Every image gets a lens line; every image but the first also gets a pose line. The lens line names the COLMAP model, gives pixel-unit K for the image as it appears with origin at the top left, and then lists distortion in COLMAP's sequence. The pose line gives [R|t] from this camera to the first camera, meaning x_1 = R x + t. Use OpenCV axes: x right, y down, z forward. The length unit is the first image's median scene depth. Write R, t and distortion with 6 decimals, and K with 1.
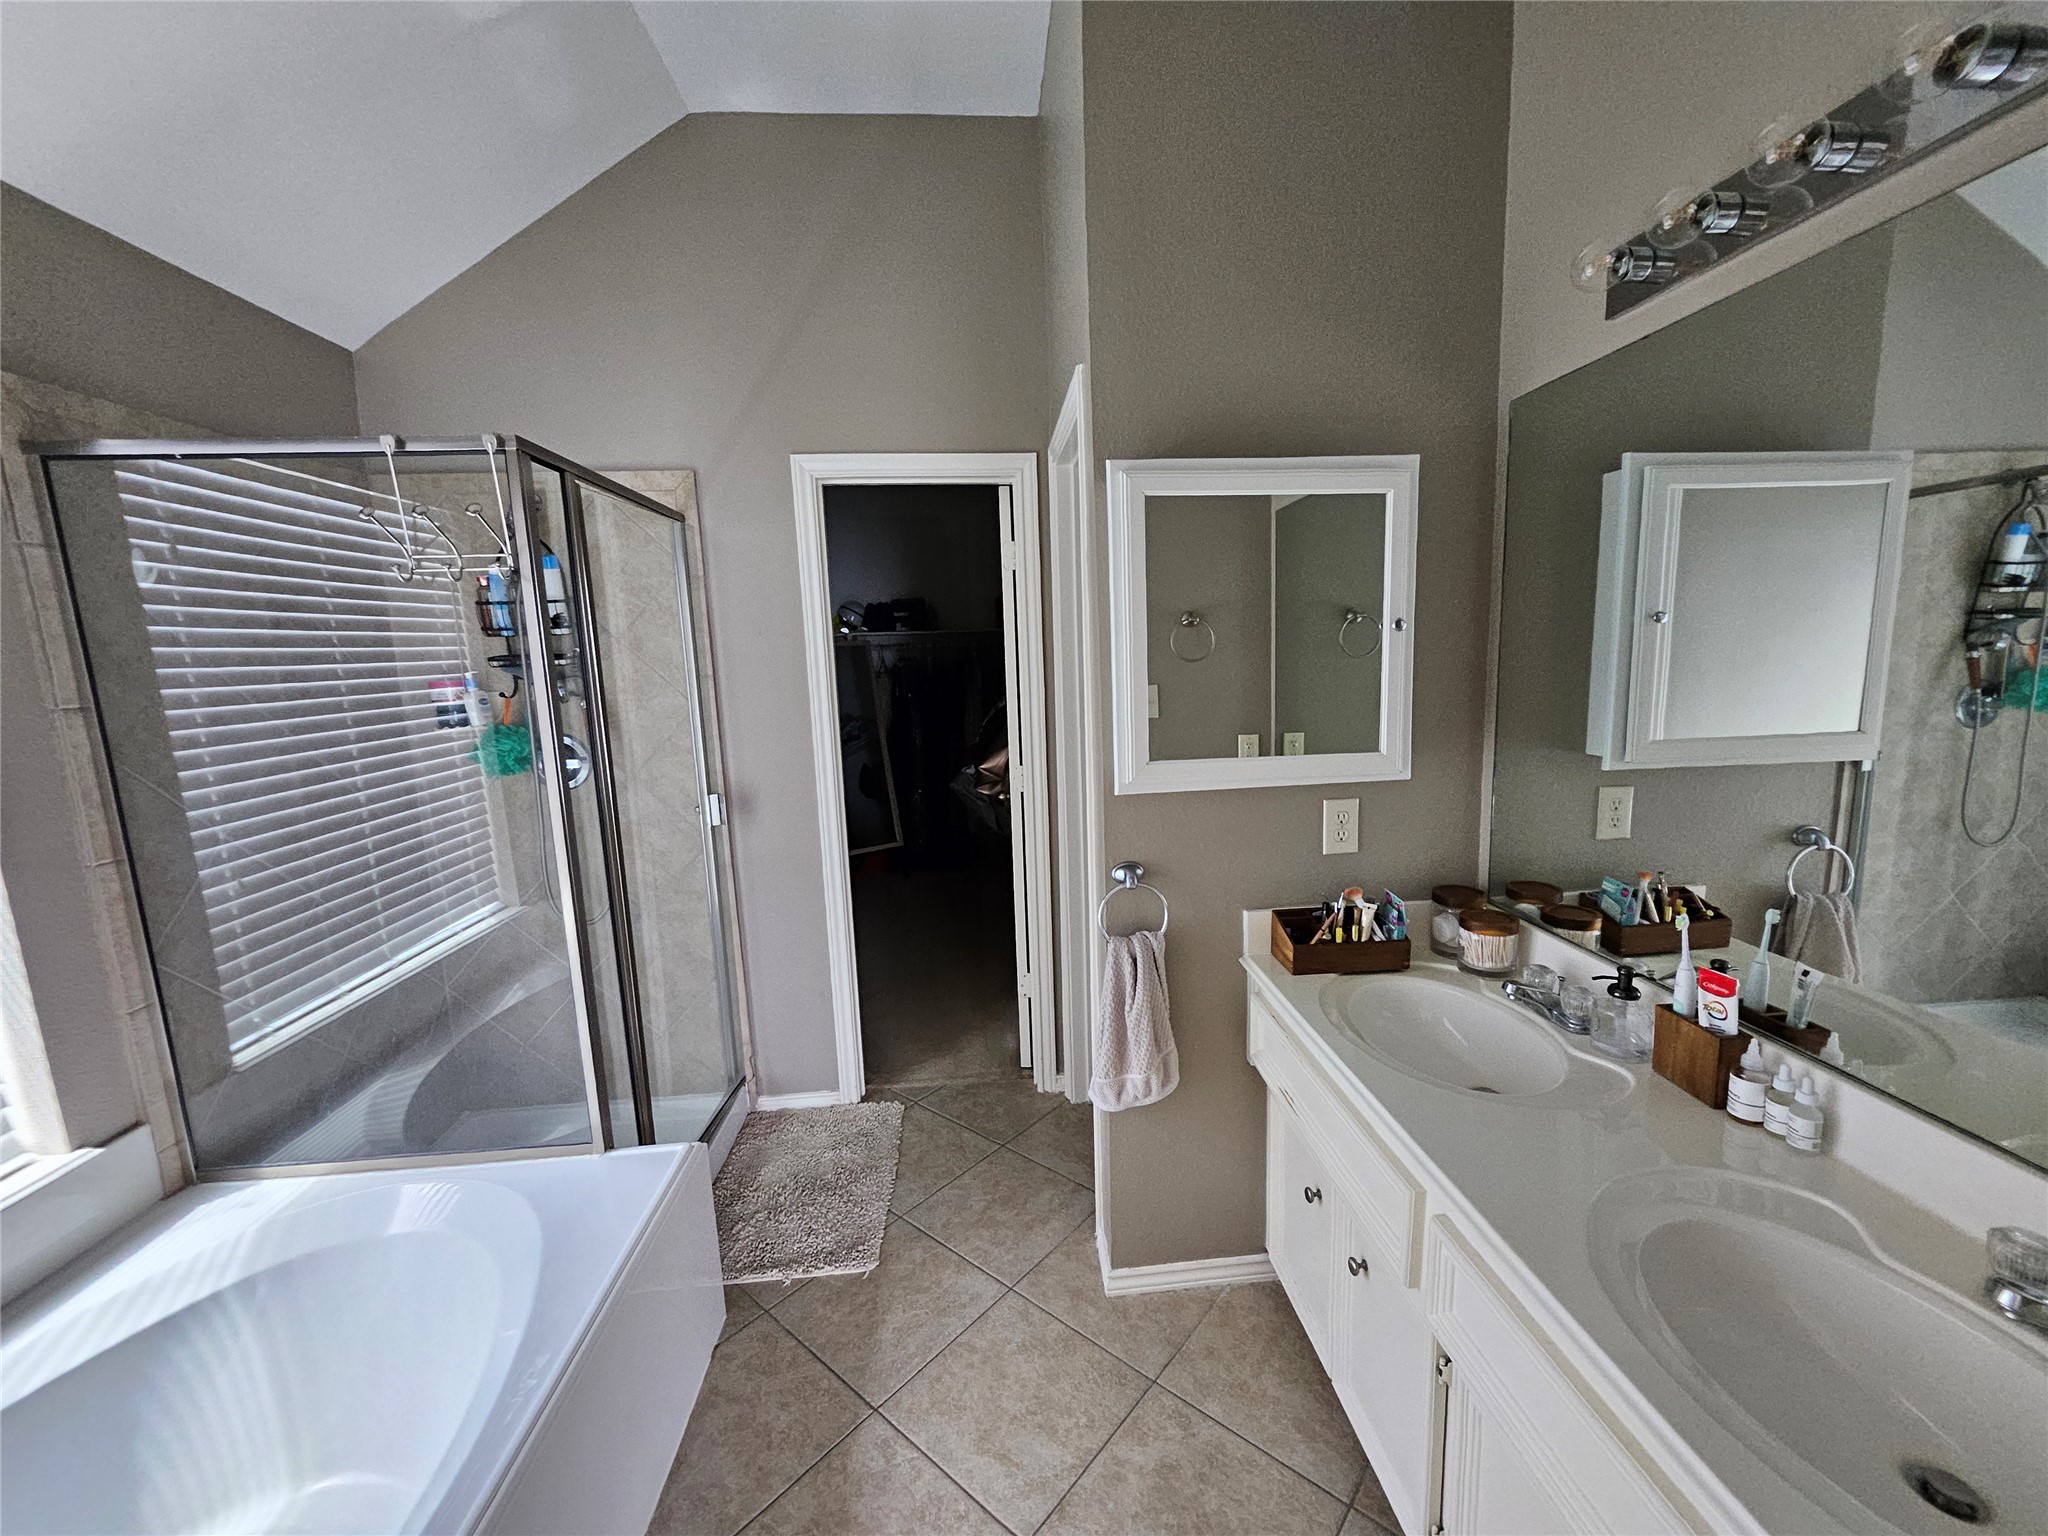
lens RADIAL K [[811.7, 0, 1052.9], [0, 811.7, 776.6], [0, 0, 1]] dist [-0.007877, 0.001276]
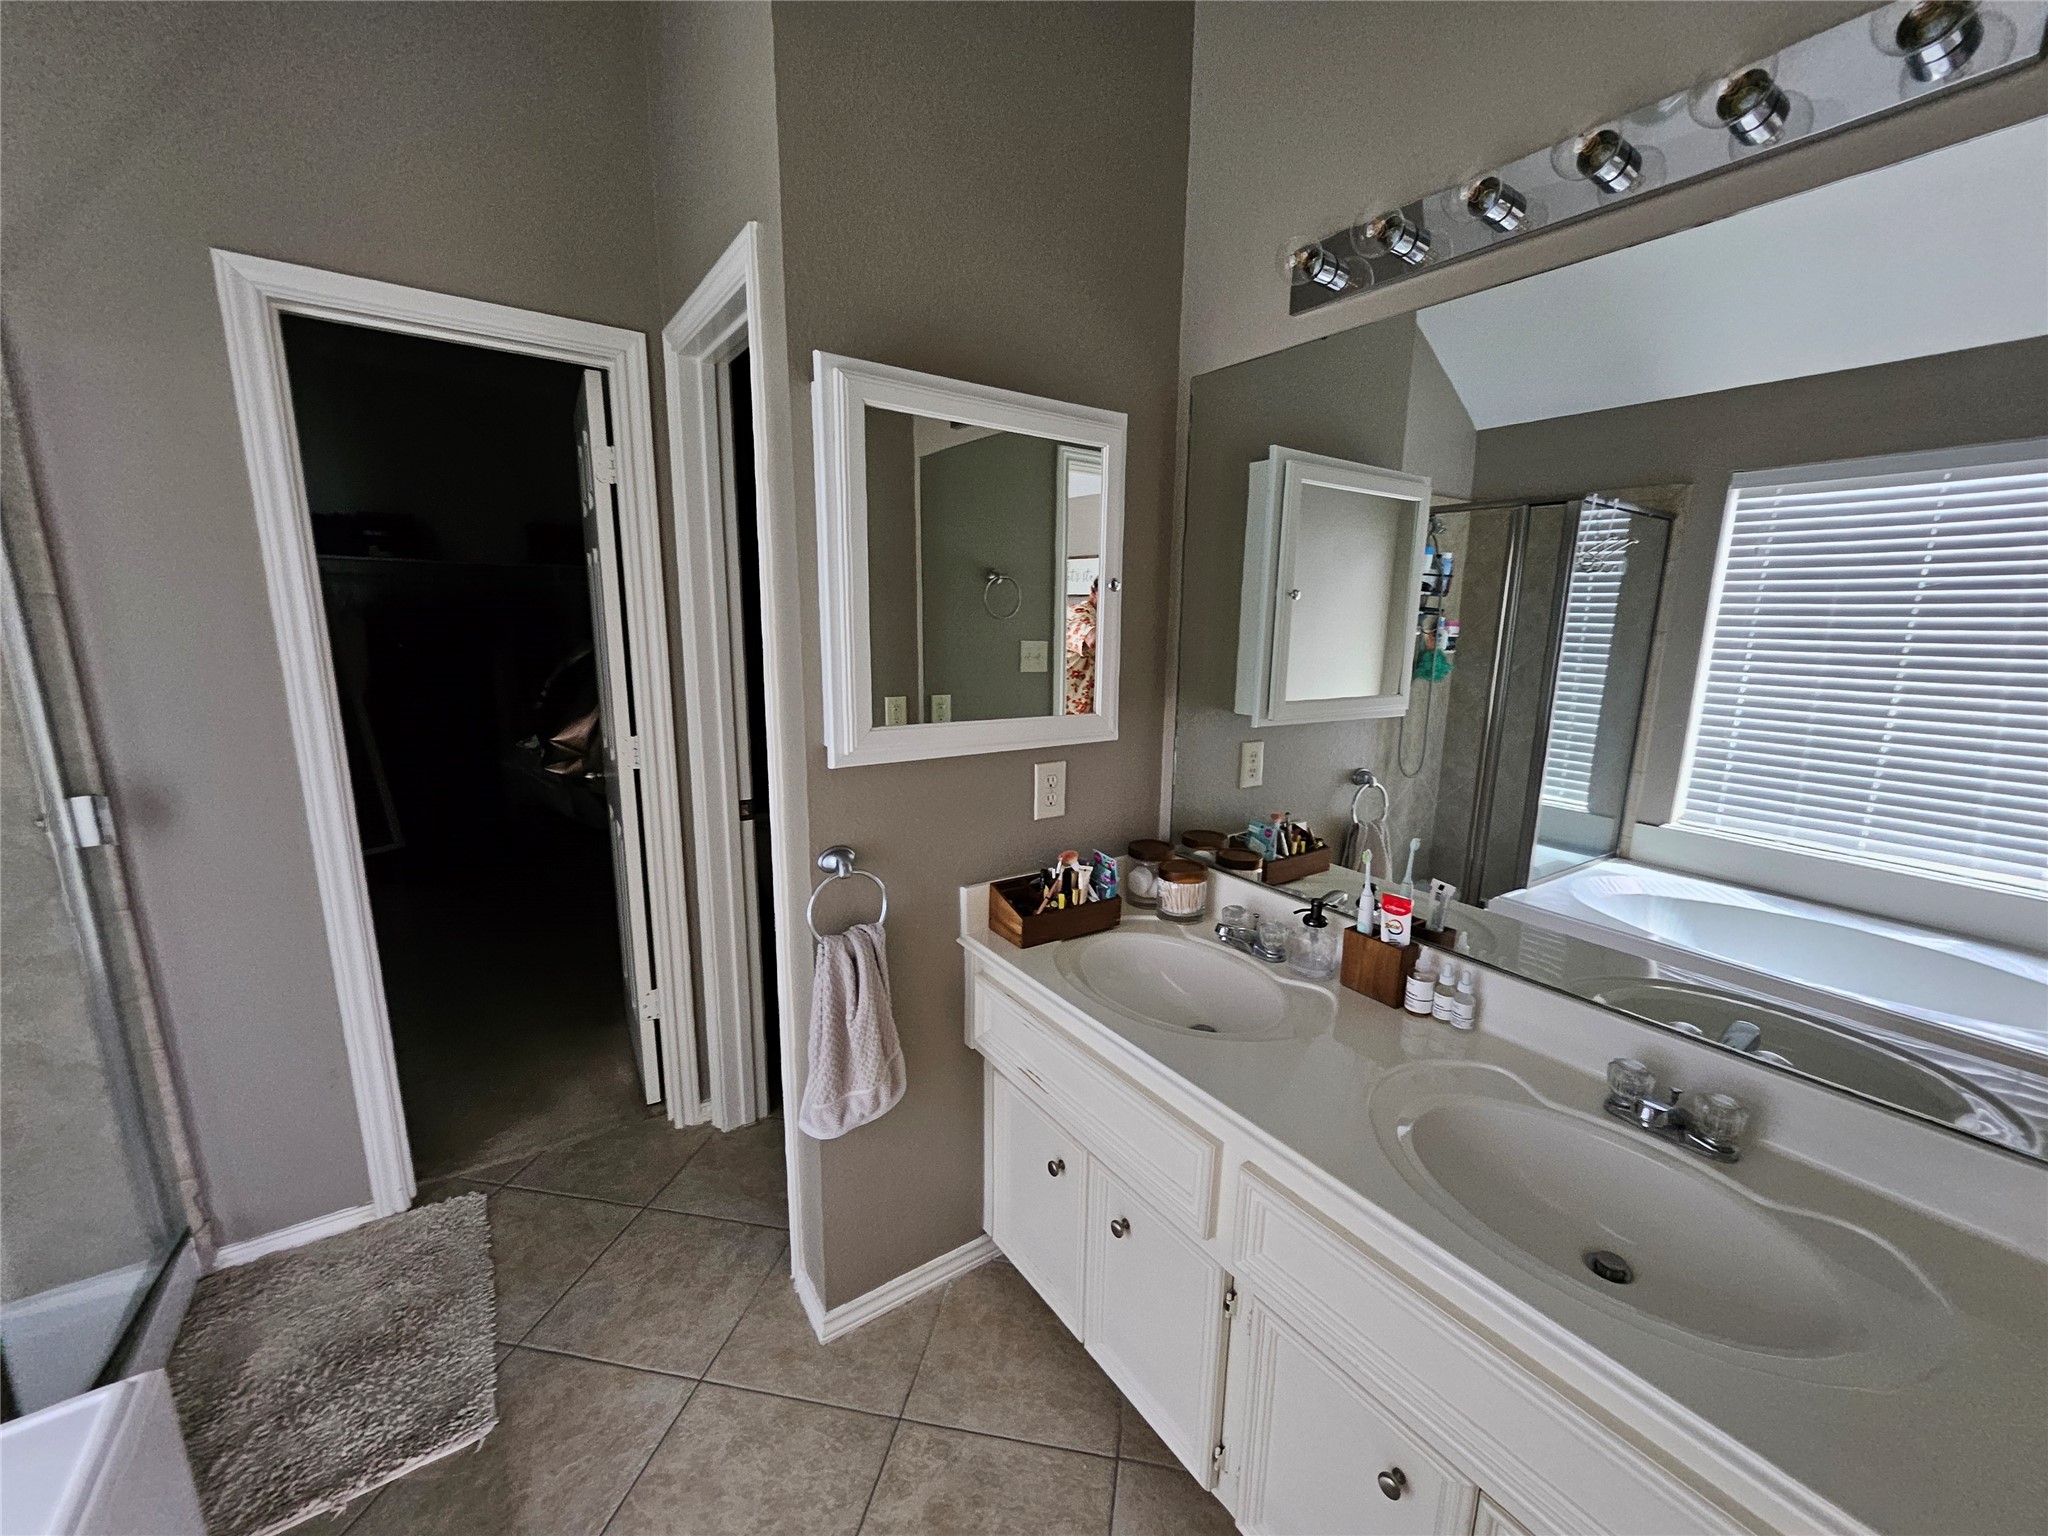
lens RADIAL K [[811.7, 0, 1028.8], [0, 811.7, 780.5], [0, 0, 1]] dist [-0.007877, 0.001276]
pose [[0.859702, -0.051569, 0.508186, -0.165361], [0.026603, 0.998061, 0.056276, -0.005967], [-0.510103, -0.034861, 0.859407, 0.173903]]
